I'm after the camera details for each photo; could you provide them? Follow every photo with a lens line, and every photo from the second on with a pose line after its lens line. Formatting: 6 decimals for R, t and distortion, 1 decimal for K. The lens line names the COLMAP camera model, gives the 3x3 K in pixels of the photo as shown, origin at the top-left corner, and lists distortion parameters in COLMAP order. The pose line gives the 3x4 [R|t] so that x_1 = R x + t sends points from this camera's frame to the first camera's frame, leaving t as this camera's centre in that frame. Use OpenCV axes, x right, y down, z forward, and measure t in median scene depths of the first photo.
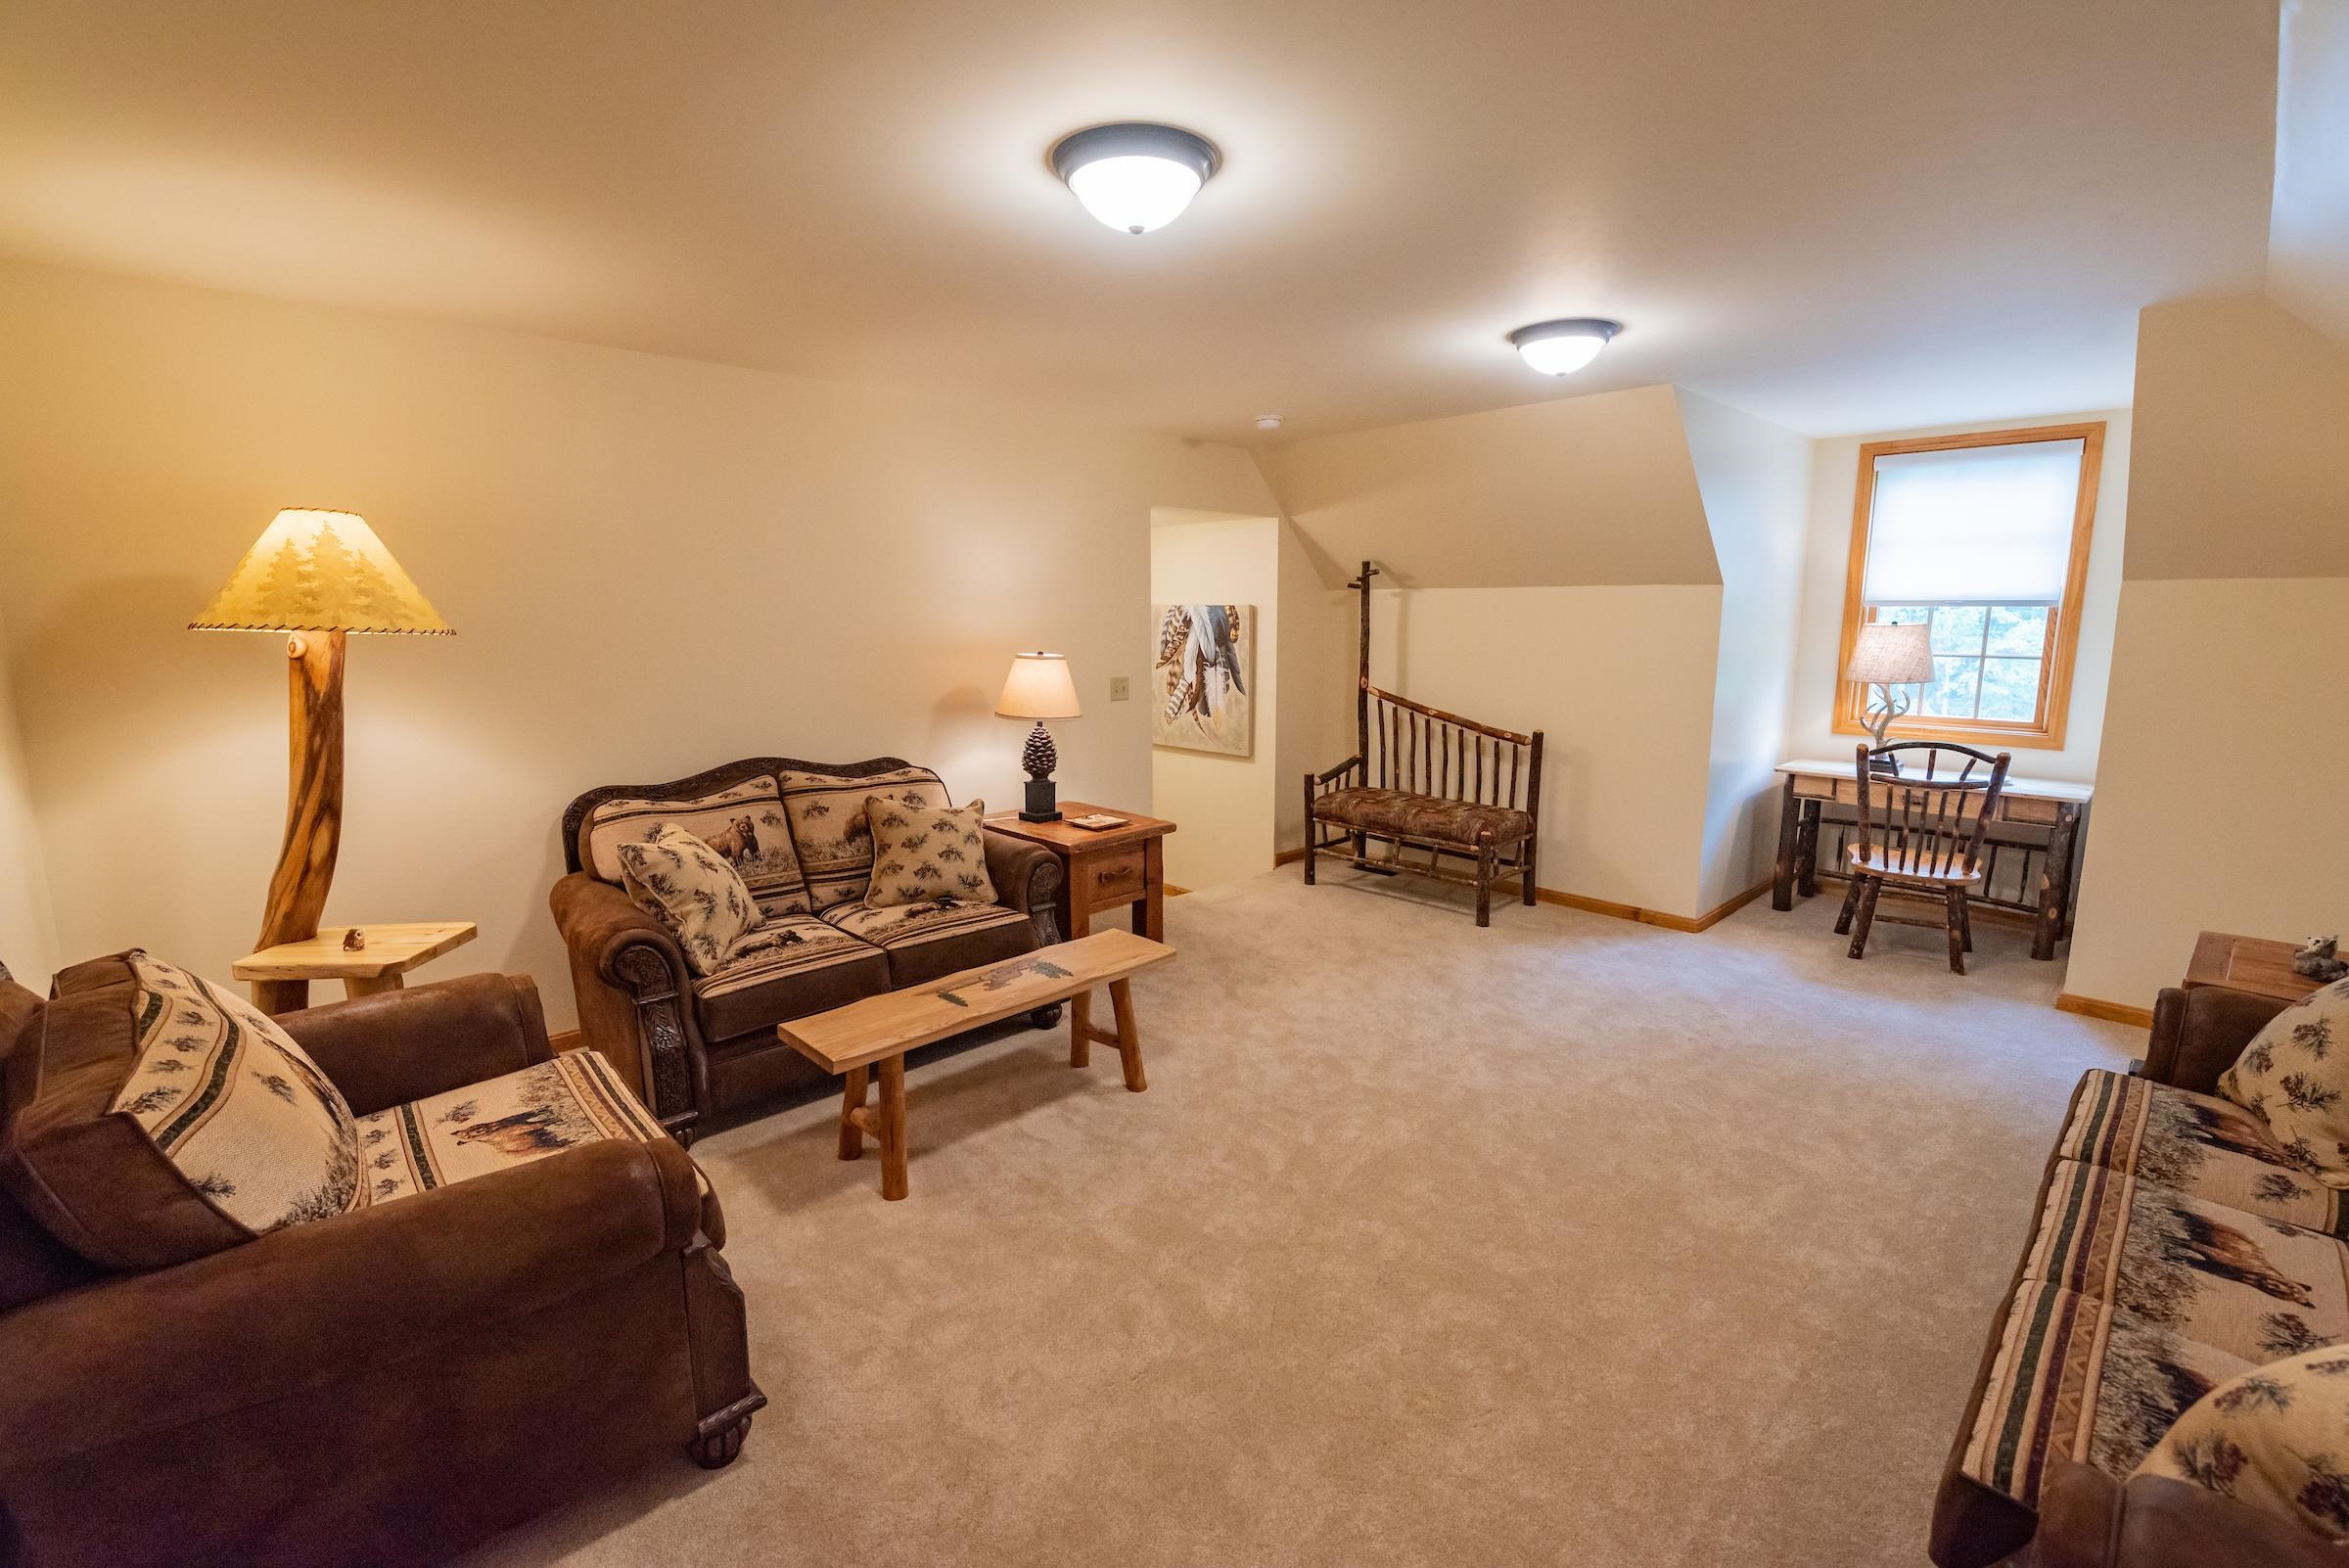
lens RADIAL K [[1012.5, 0, 1172.1], [0, 1012.5, 785.0], [0, 0, 1]] dist [-0.001878, -0.009755]
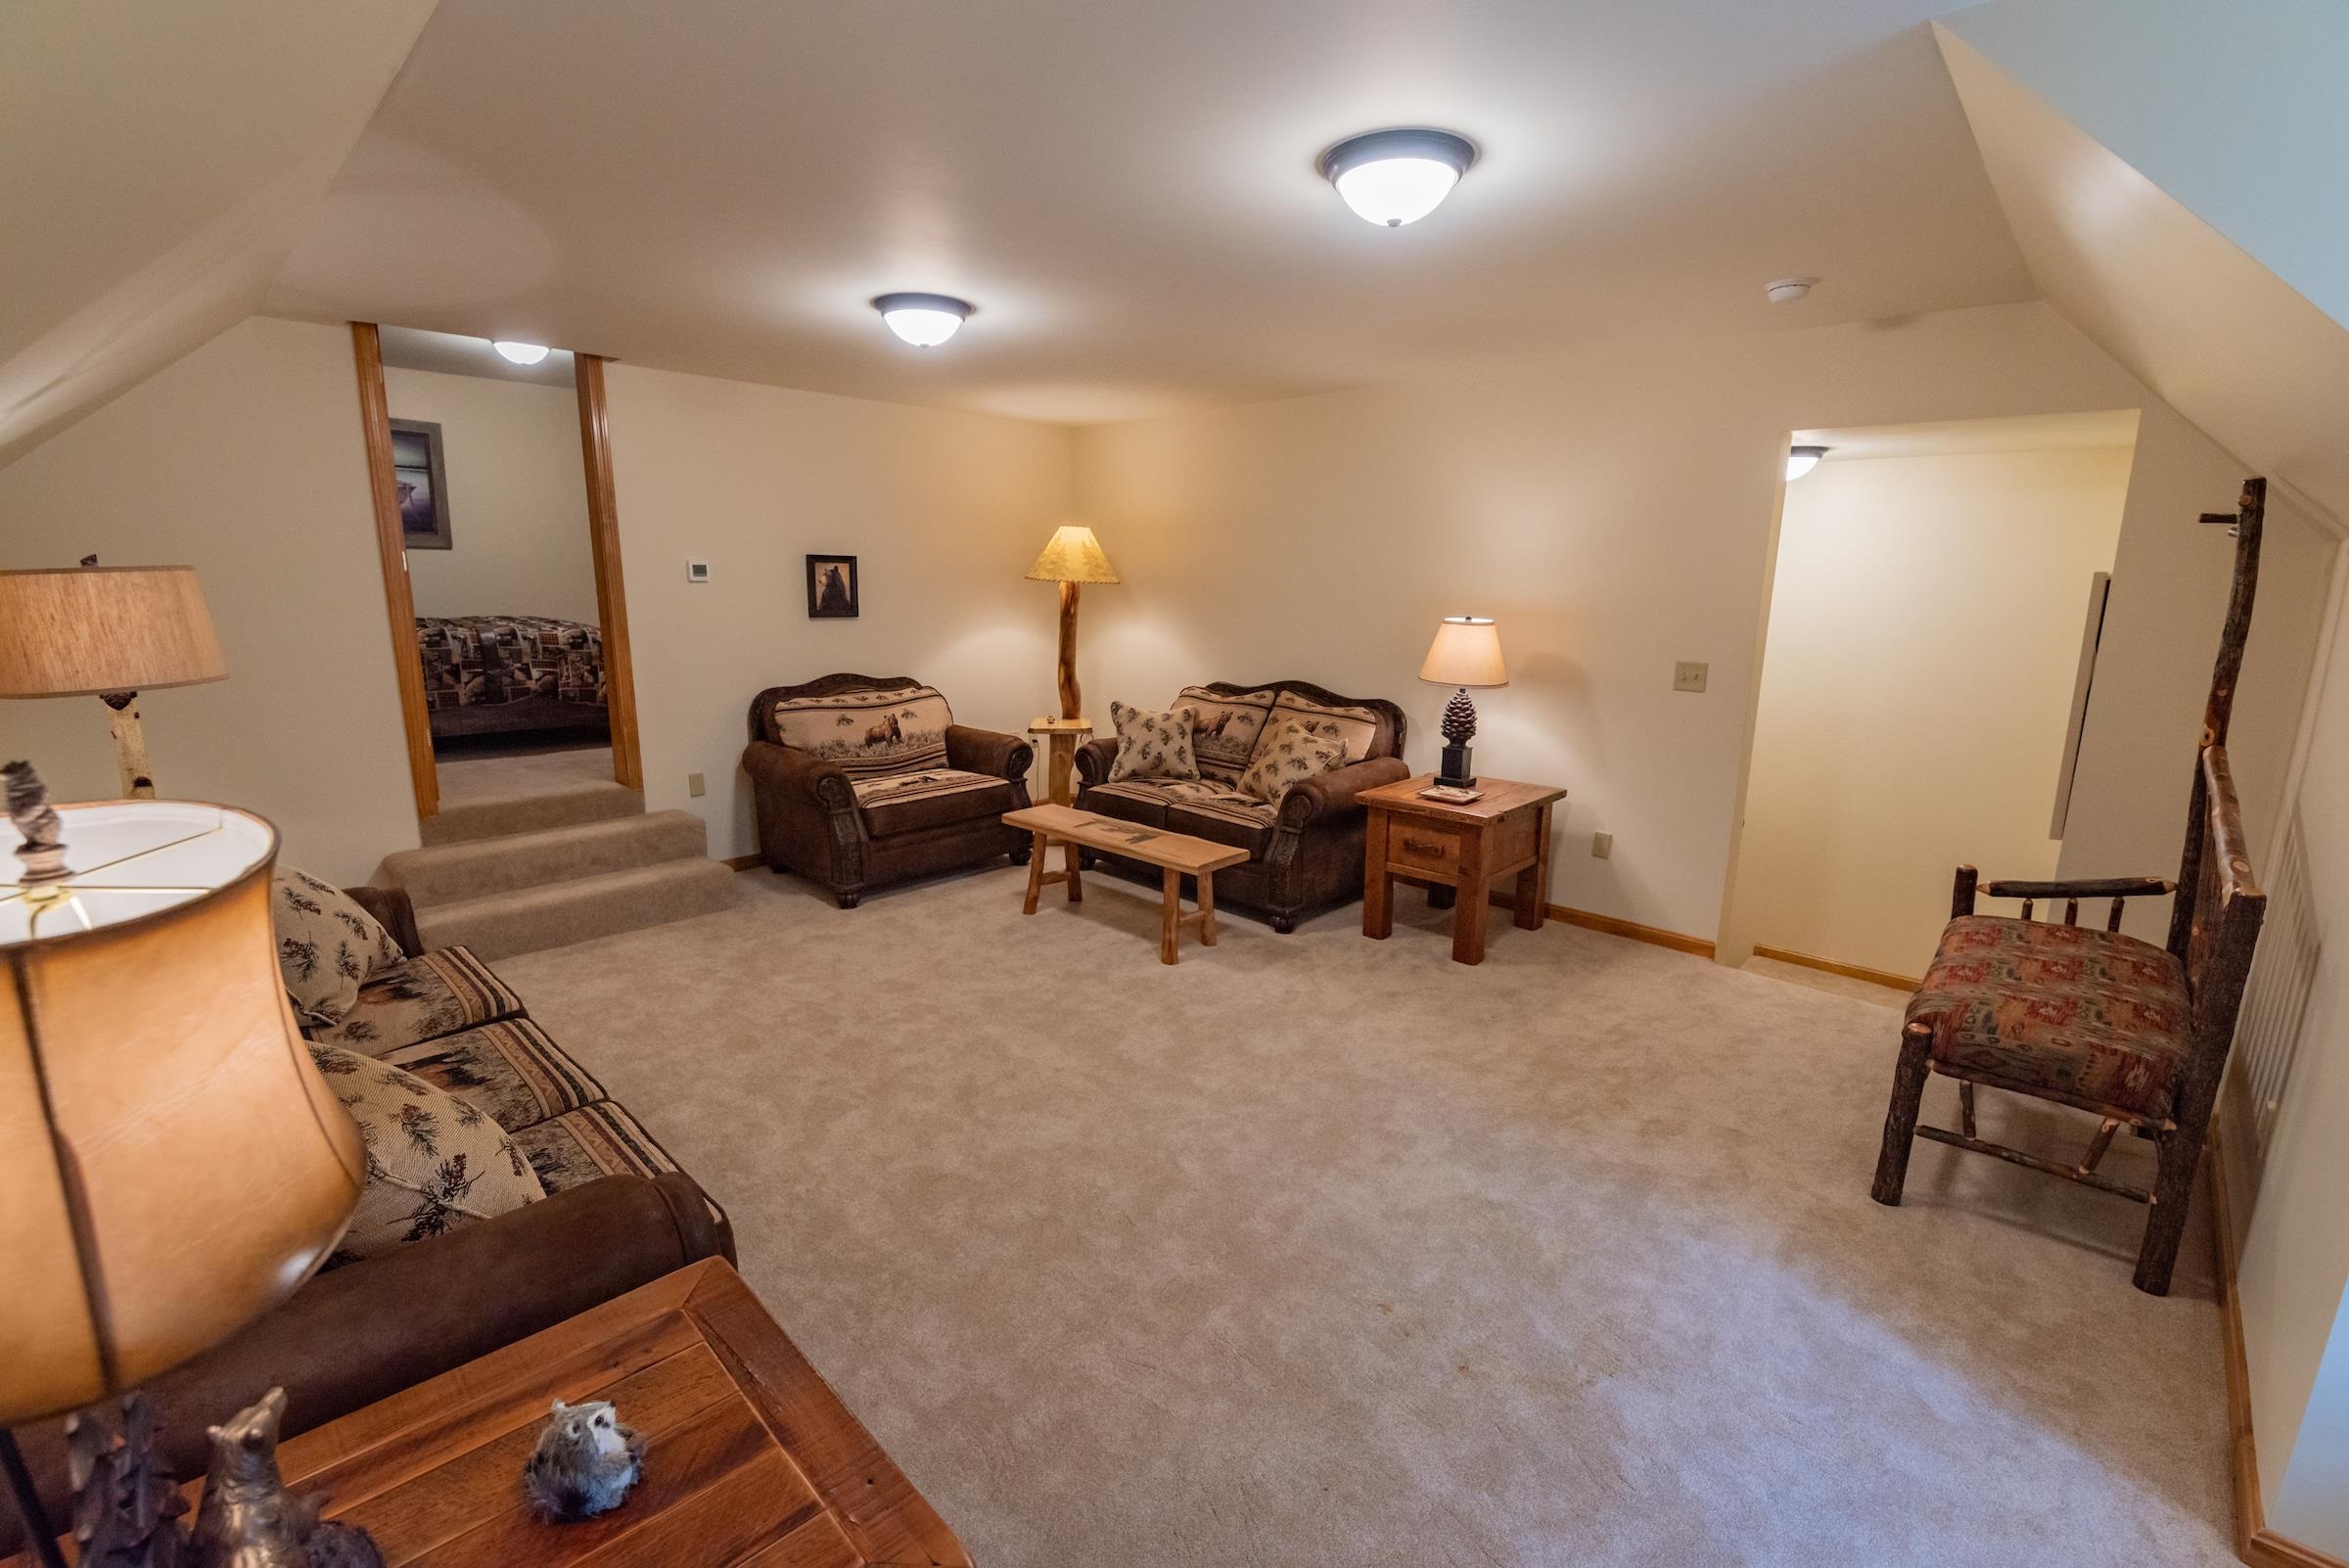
lens RADIAL K [[1012.5, 0, 1172.1], [0, 1012.5, 785.0], [0, 0, 1]] dist [-0.001878, -0.009755]
pose [[0.048652, 0.197532, -0.979088, 0.847420], [-0.180982, 0.965766, 0.185852, -0.103499], [0.982282, 0.168155, 0.082737, 0.650851]]
